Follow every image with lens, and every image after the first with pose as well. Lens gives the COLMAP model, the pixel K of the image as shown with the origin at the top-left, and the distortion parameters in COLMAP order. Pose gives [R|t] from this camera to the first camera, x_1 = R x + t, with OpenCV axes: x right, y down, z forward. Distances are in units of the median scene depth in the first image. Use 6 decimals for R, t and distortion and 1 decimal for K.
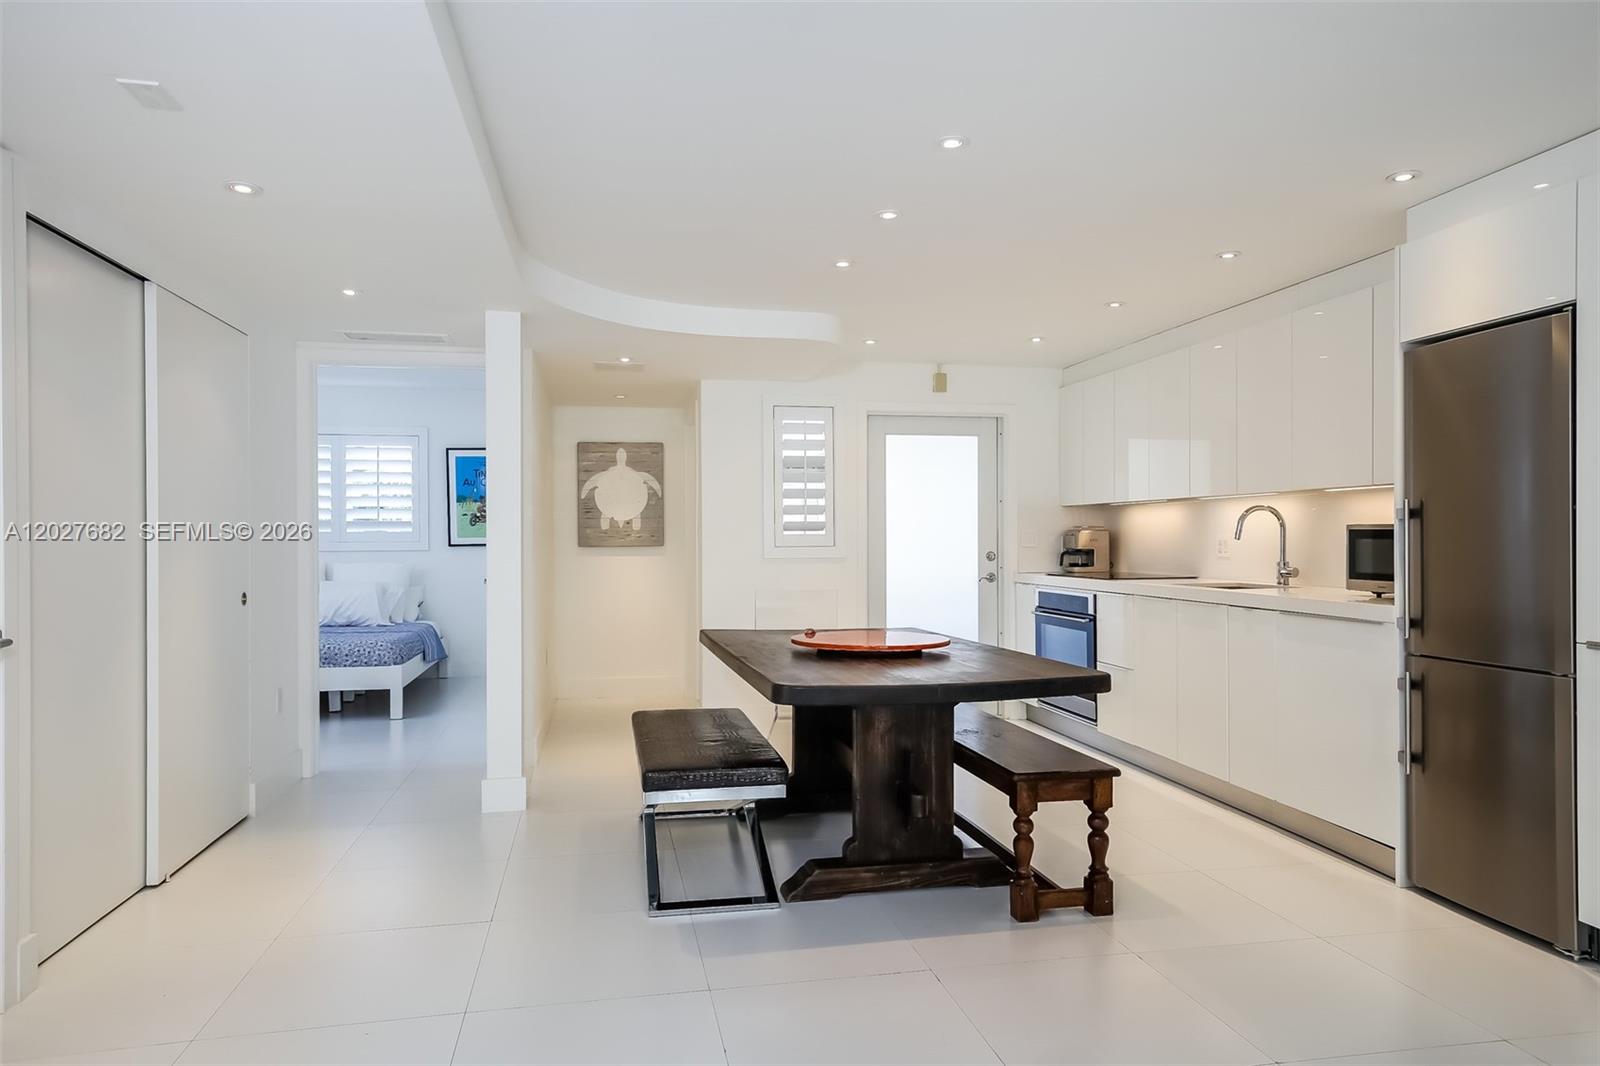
lens RADIAL K [[967.7, 0, 800.0], [0, 967.7, 533.0], [0, 0, 1]] dist [0.005750, 0.001378]
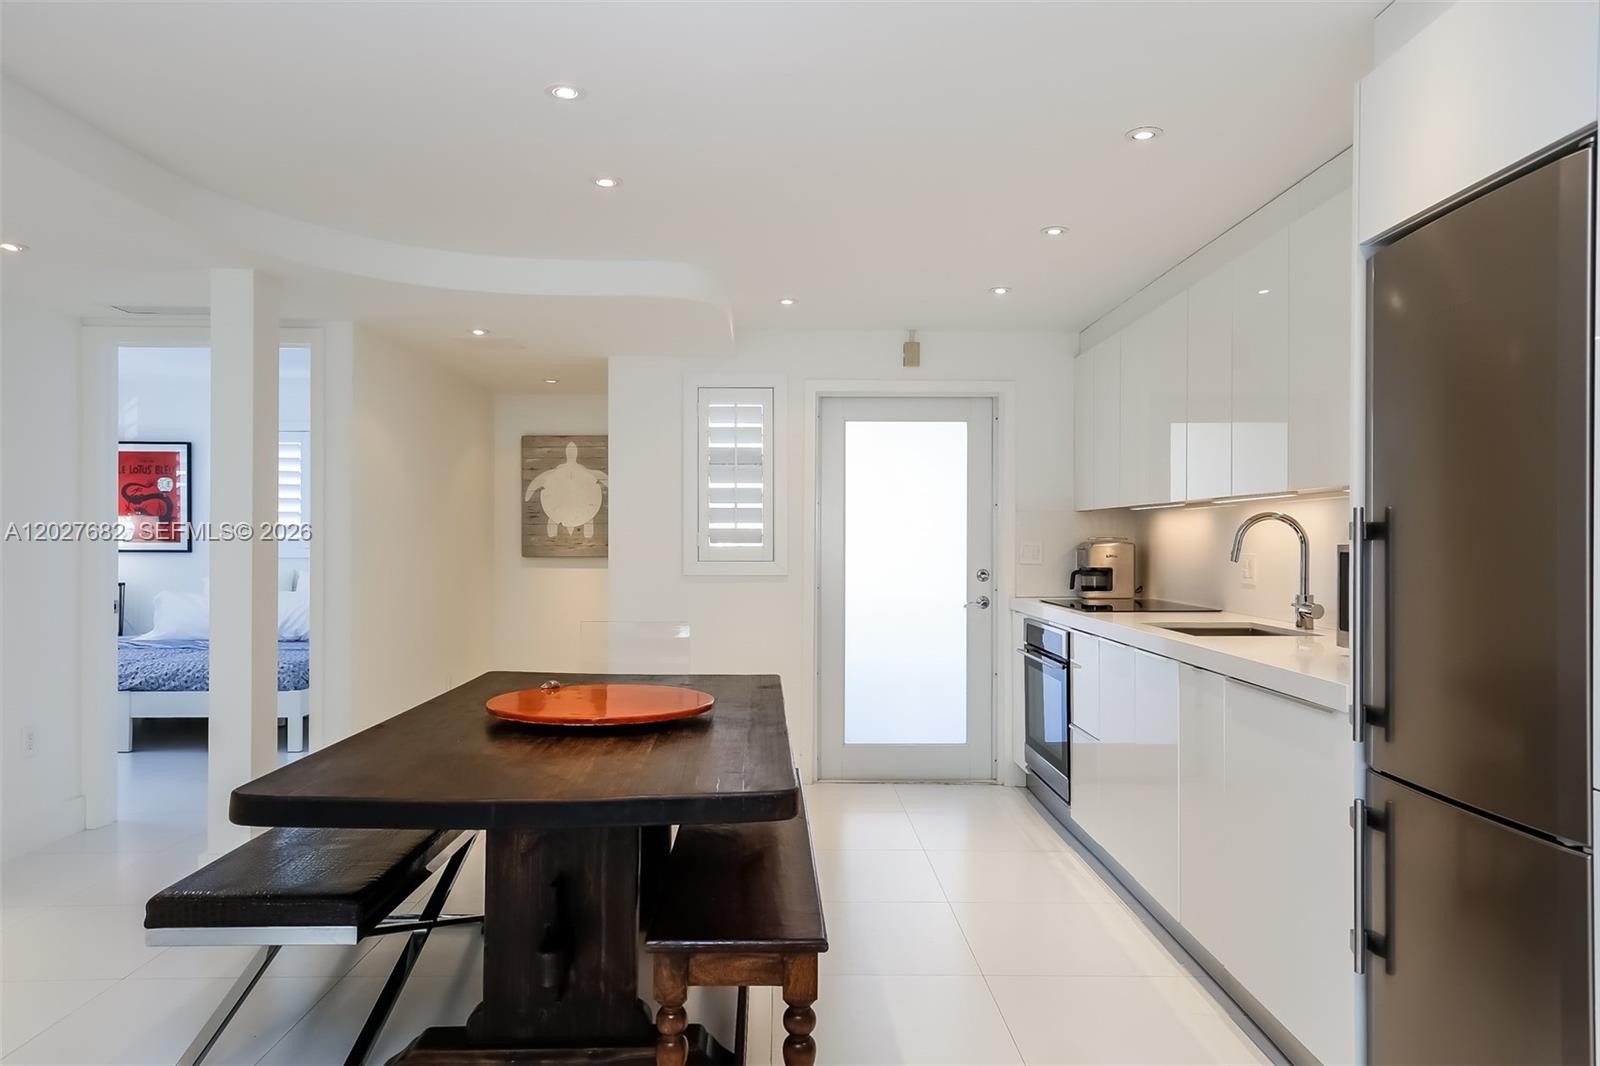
lens RADIAL K [[1026.7, 0, 800.1], [0, 1026.7, 536.1], [0, 0, 1]] dist [0.002406, 0.001772]
pose [[0.985094, 0.005764, -0.171920, 0.200104], [-0.005646, 0.999983, 0.001177, -0.007936], [0.171924, -0.000189, 0.985110, 0.163518]]
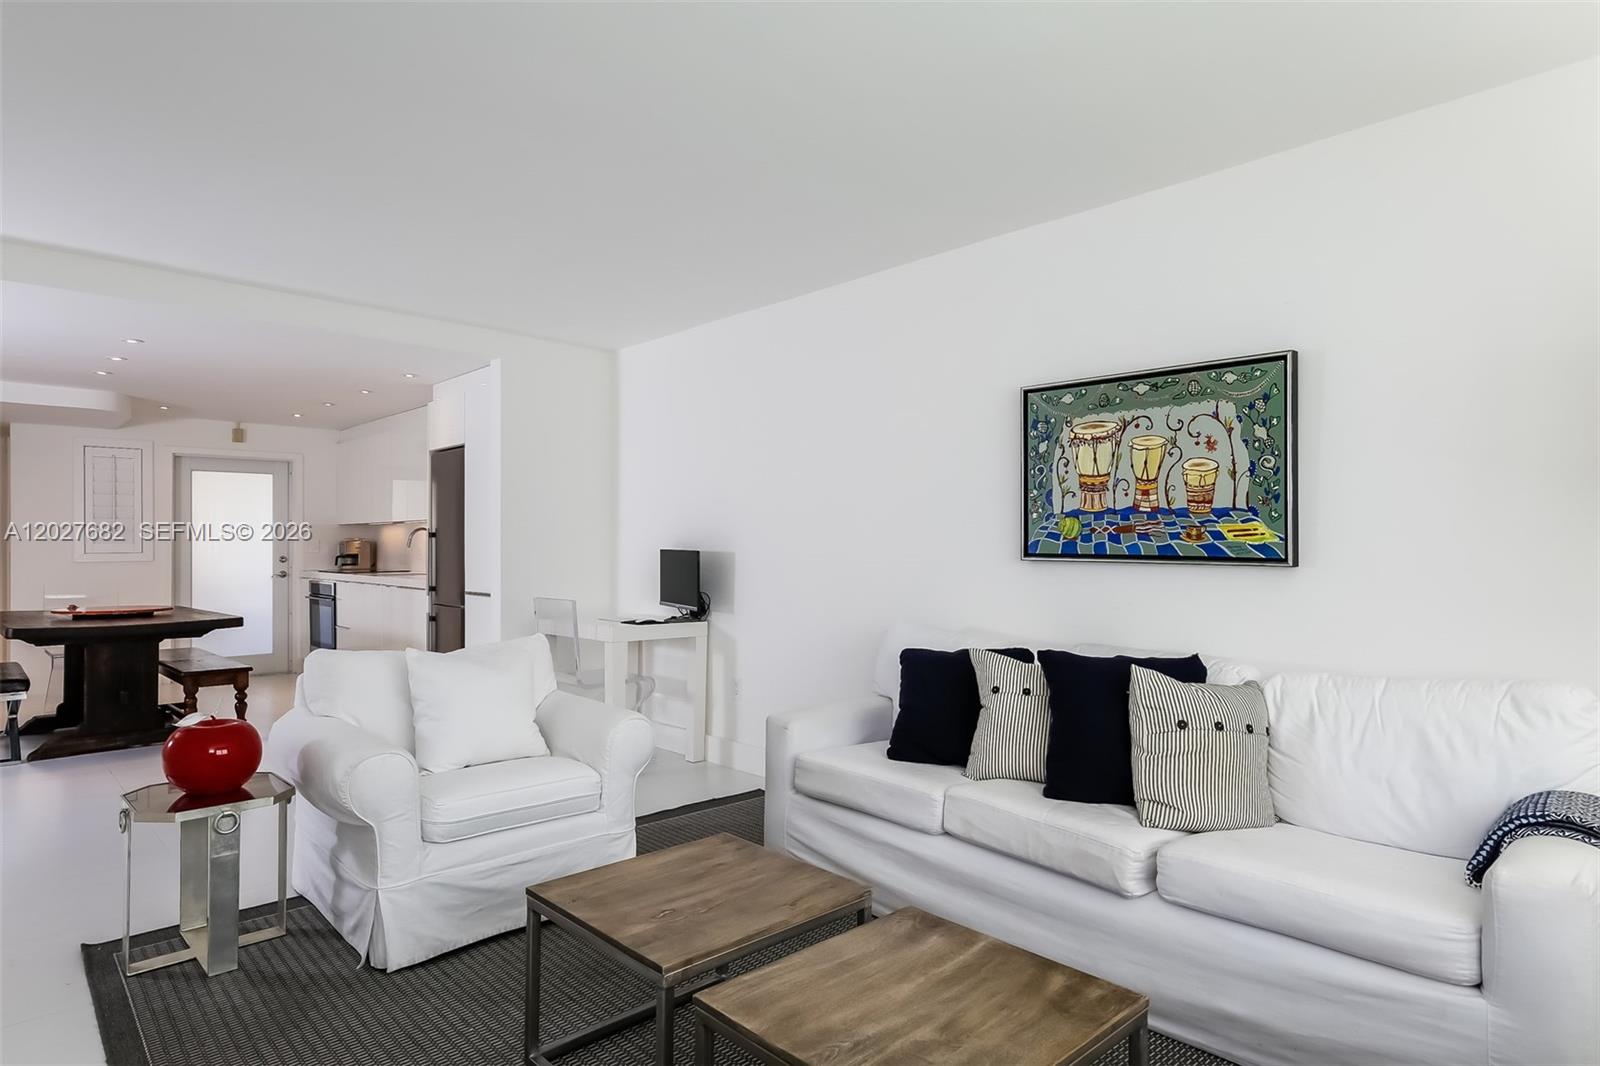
lens RADIAL K [[853.4, 0, 780.4], [0, 853.4, 541.4], [0, 0, 1]] dist [0.001993, -0.000045]
pose [[0.841704, 0.004080, 0.539923, 0.138632], [-0.004060, 0.999991, -0.001227, -0.003647], [-0.539923, -0.001159, 0.841713, -0.469101]]
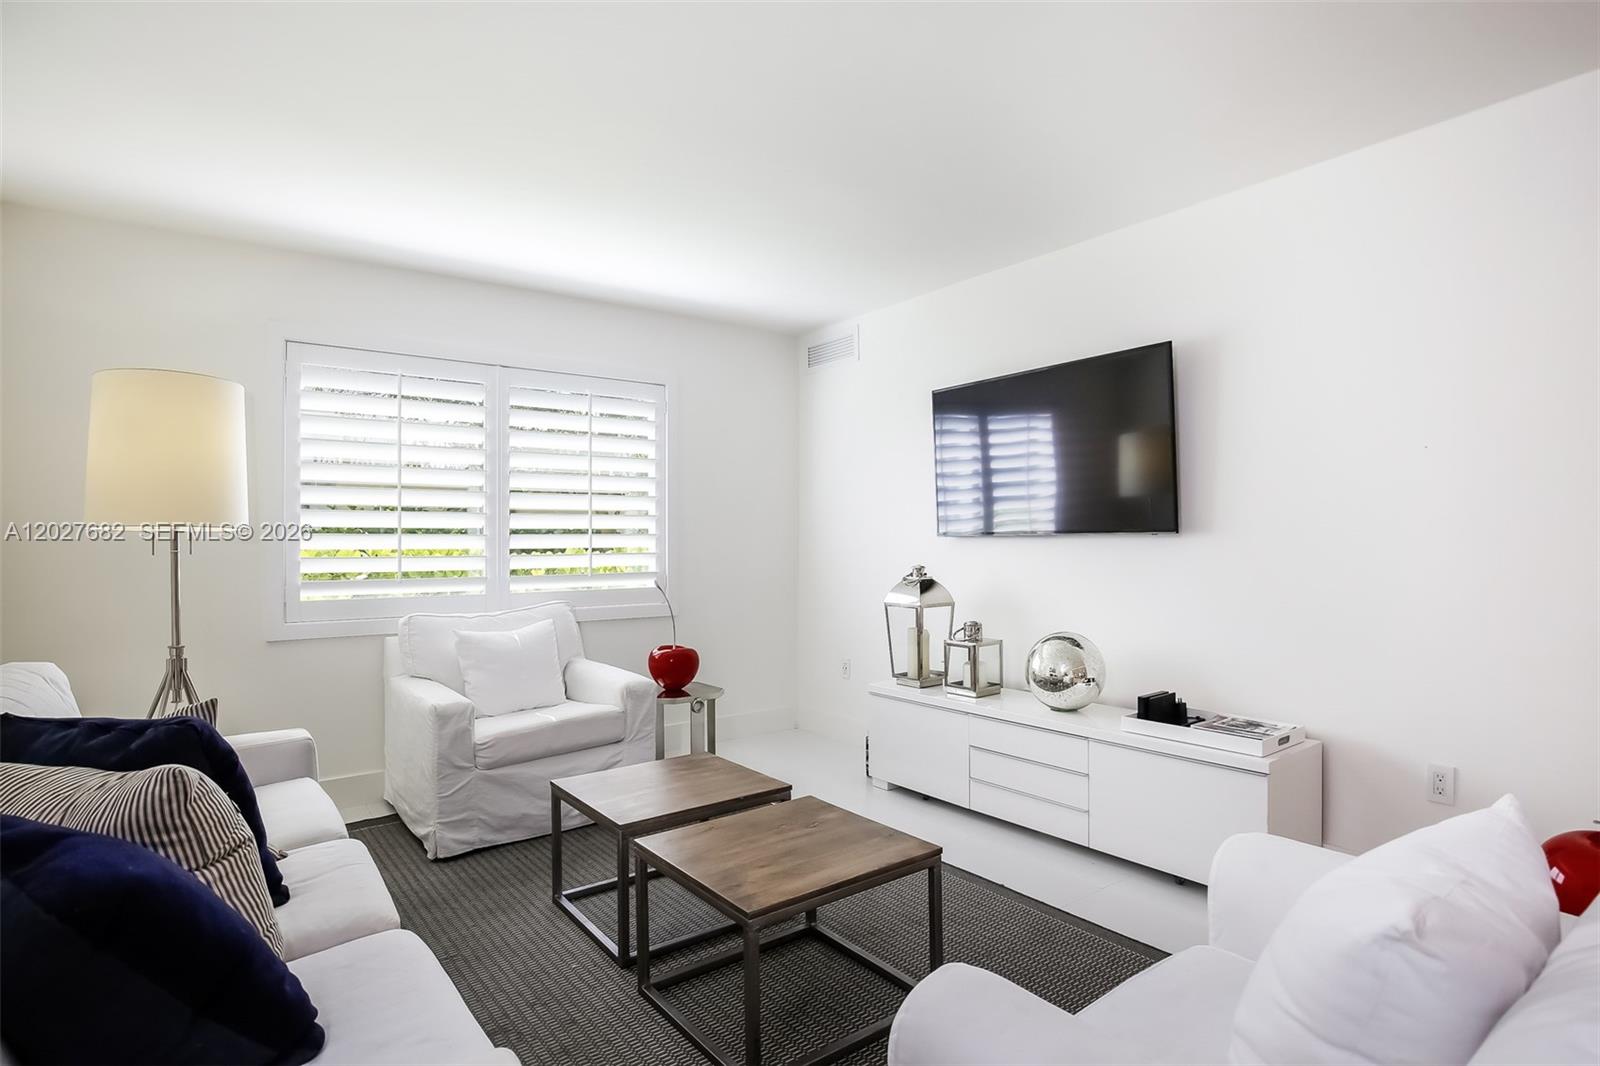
lens RADIAL K [[843.2, 0, 772.0], [0, 843.2, 540.5], [0, 0, 1]] dist [-0.003267, -0.000456]
pose [[-0.903737, 0.004438, -0.428064, 0.412535], [0.007603, 0.999955, -0.005685, 0.000722], [0.428020, -0.008392, -0.903730, 0.075533]]
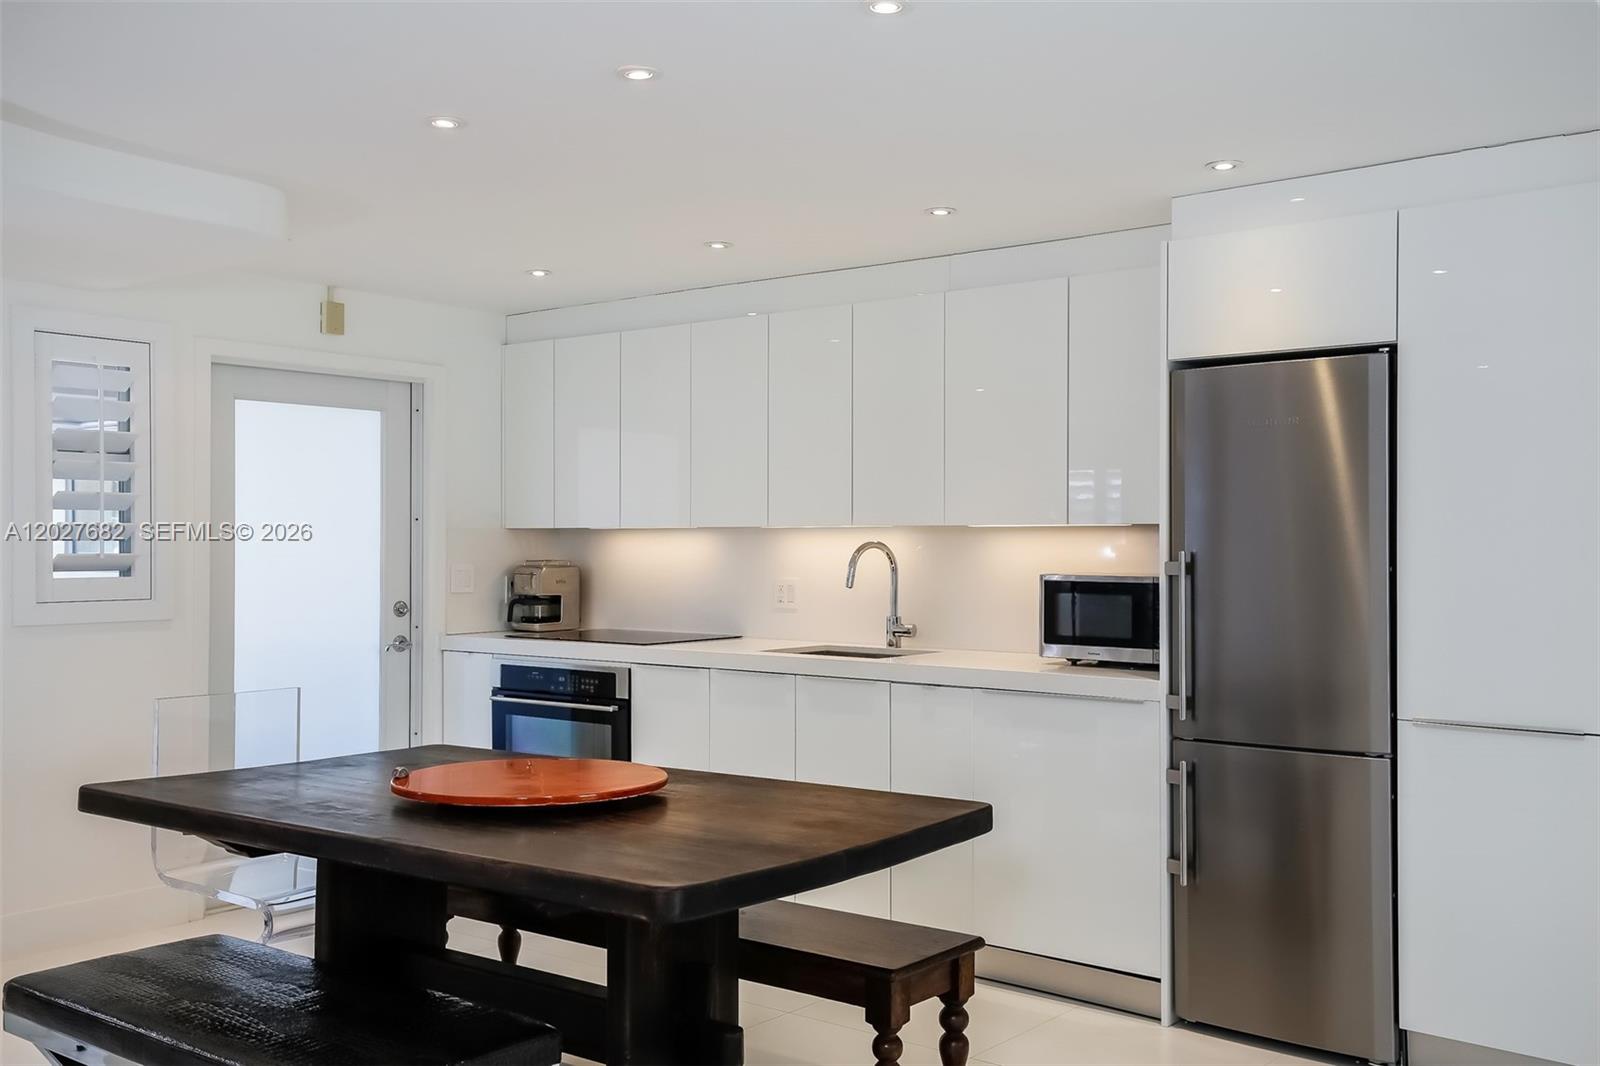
lens RADIAL K [[1488.8, 0, 792.1], [0, 1488.8, 535.9], [0, 0, 1]] dist [0.056560, 0.005988]
pose [[0.768551, 0.008220, 0.639736, -0.224393], [-0.007106, 0.999965, -0.004312, -0.020358], [-0.639750, -0.001232, 0.768582, 0.118339]]
